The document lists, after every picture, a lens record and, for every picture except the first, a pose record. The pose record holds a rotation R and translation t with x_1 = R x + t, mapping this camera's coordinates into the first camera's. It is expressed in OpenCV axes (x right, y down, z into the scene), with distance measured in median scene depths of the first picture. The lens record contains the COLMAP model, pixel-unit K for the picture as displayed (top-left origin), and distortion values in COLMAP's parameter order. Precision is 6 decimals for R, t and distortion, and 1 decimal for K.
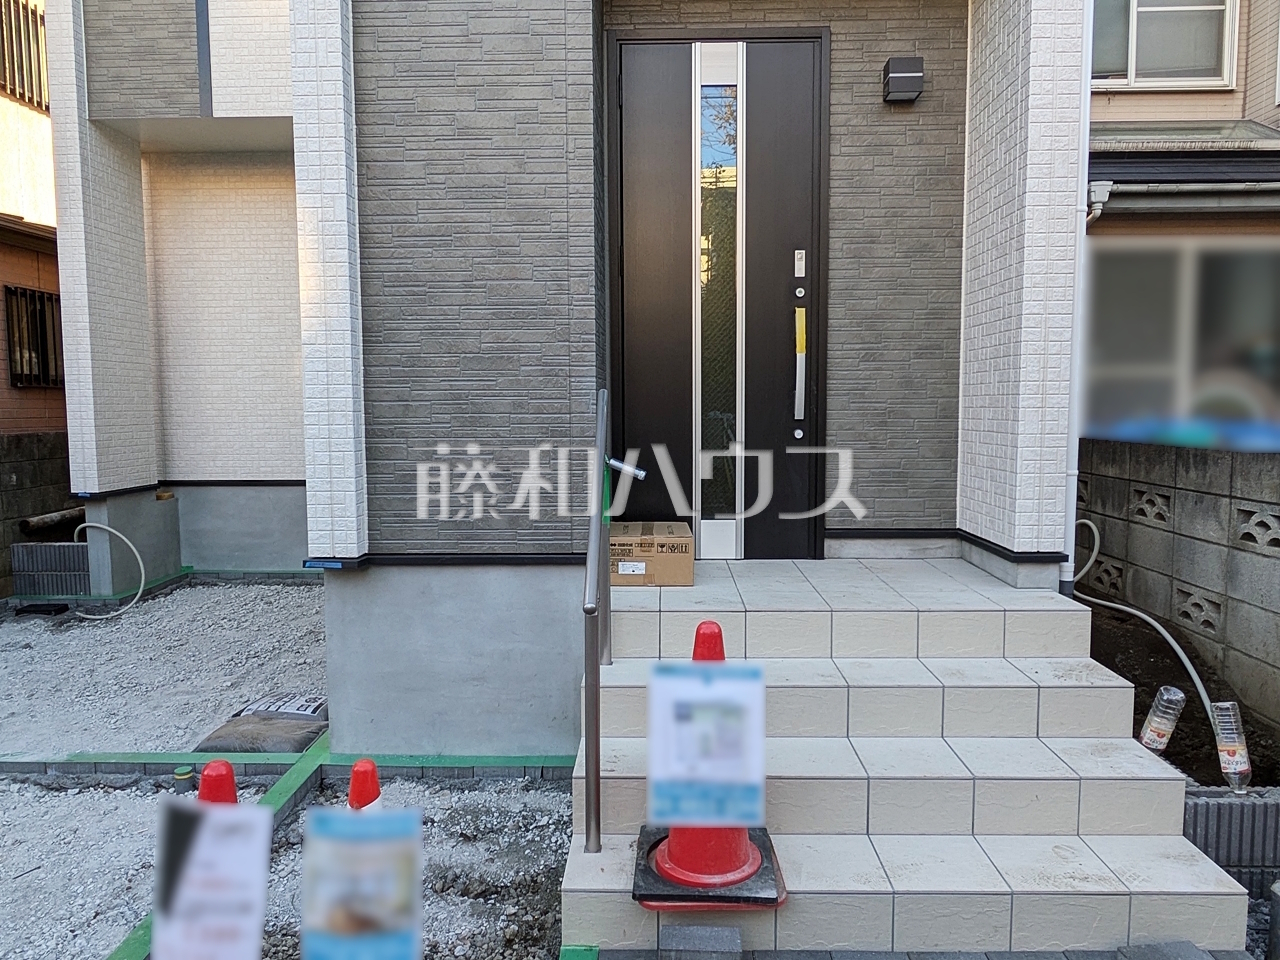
lens RADIAL K [[911.1, 0, 644.9], [0, 911.1, 477.8], [0, 0, 1]] dist [0.000395, -0.002170]
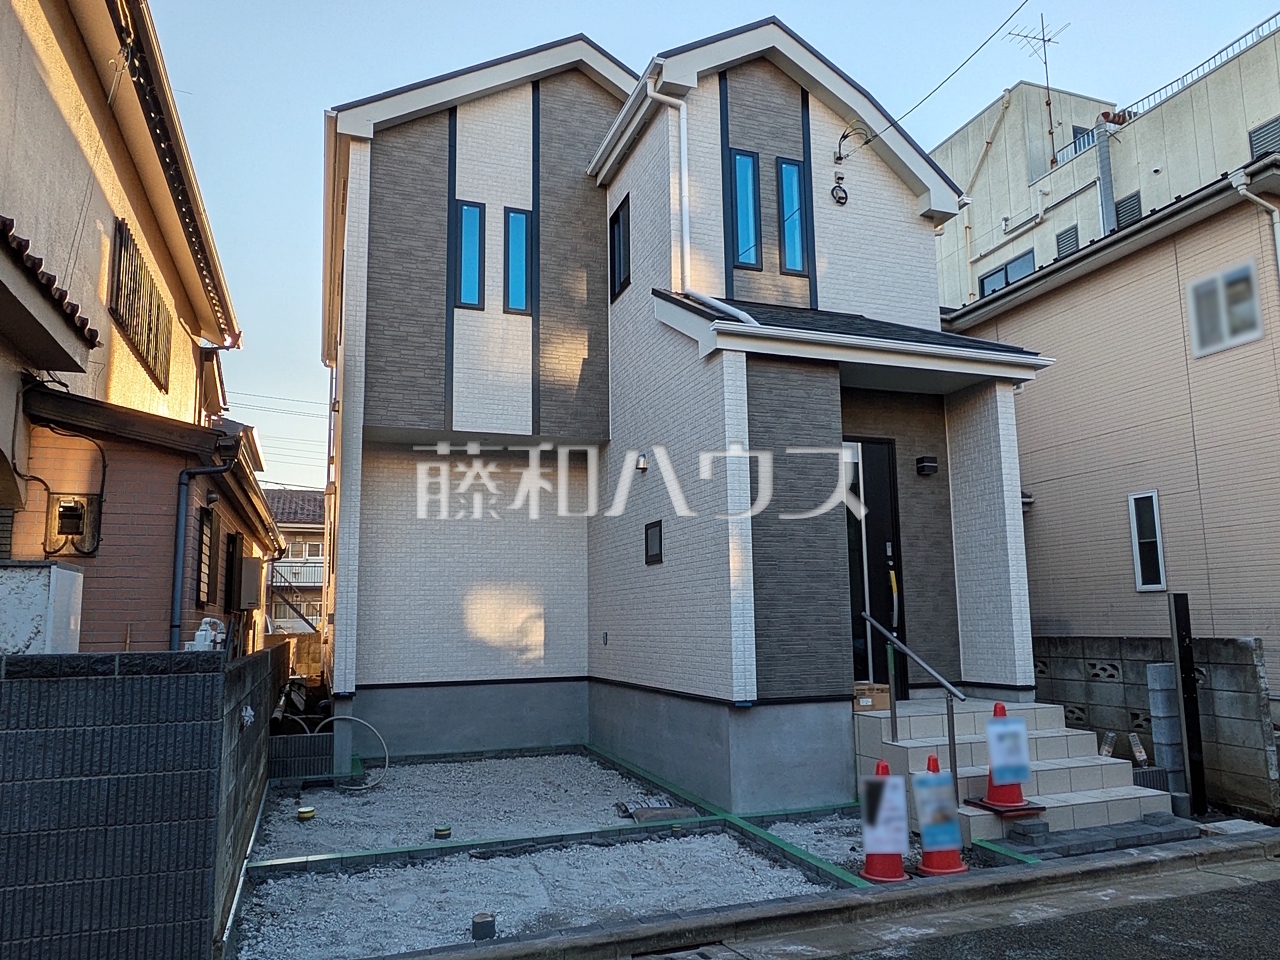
lens RADIAL K [[878.7, 0, 645.5], [0, 878.7, 501.6], [0, 0, 1]] dist [0.002890, -0.001661]
pose [[0.929433, 0.040948, 0.366711, -1.066815], [0.040453, 0.976525, -0.211572, 0.052805], [-0.366766, 0.211477, 0.905958, -0.596042]]
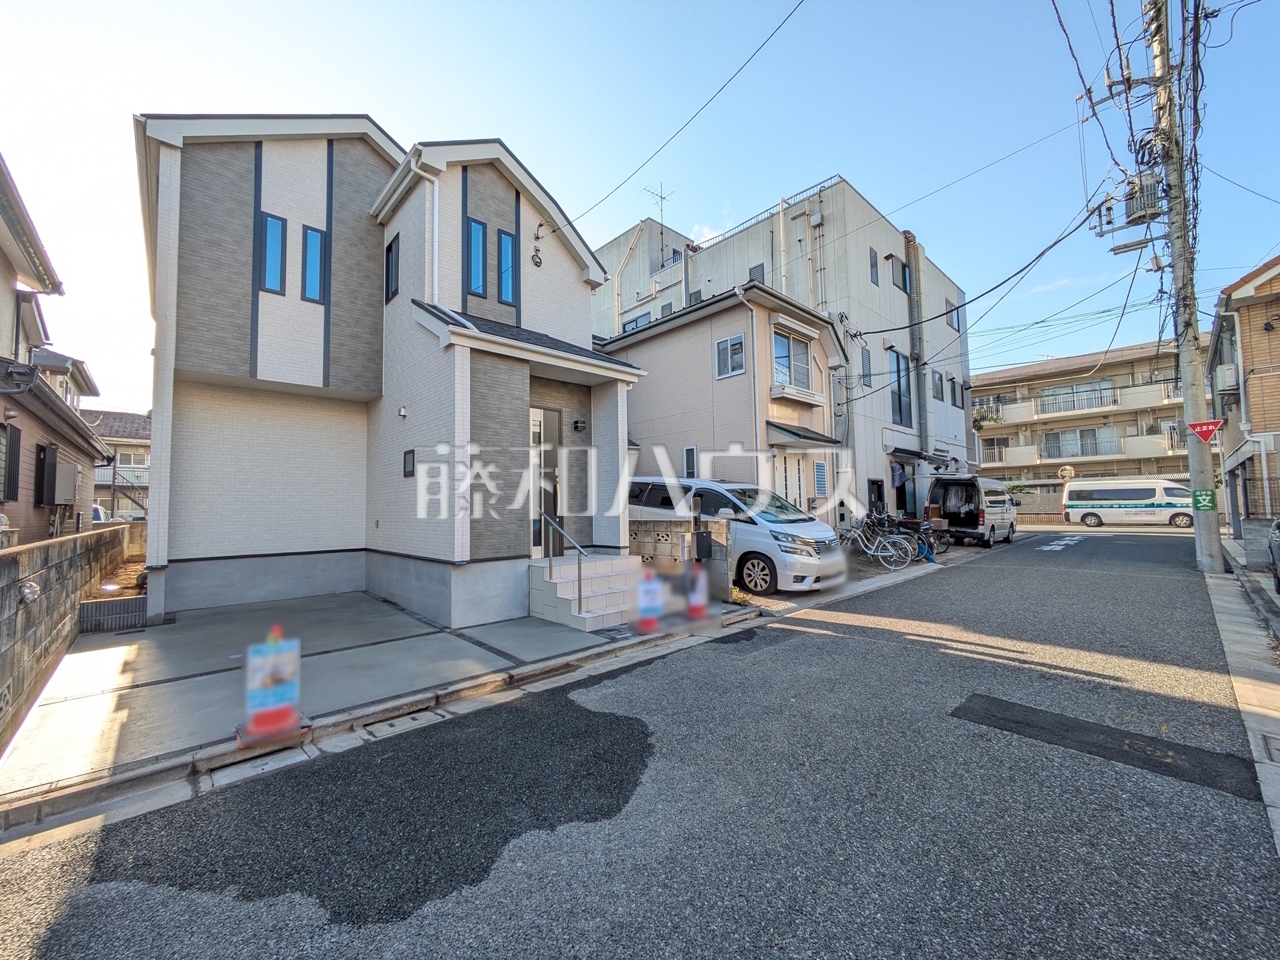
lens RADIAL K [[504.5, 0, 639.2], [0, 504.5, 479.5], [0, 0, 1]] dist [0.000643, 0.000549]
pose [[0.714403, 0.032984, 0.698956, -0.986794], [0.069688, 0.990568, -0.117974, 0.049830], [-0.696255, 0.132990, 0.705367, -0.614371]]
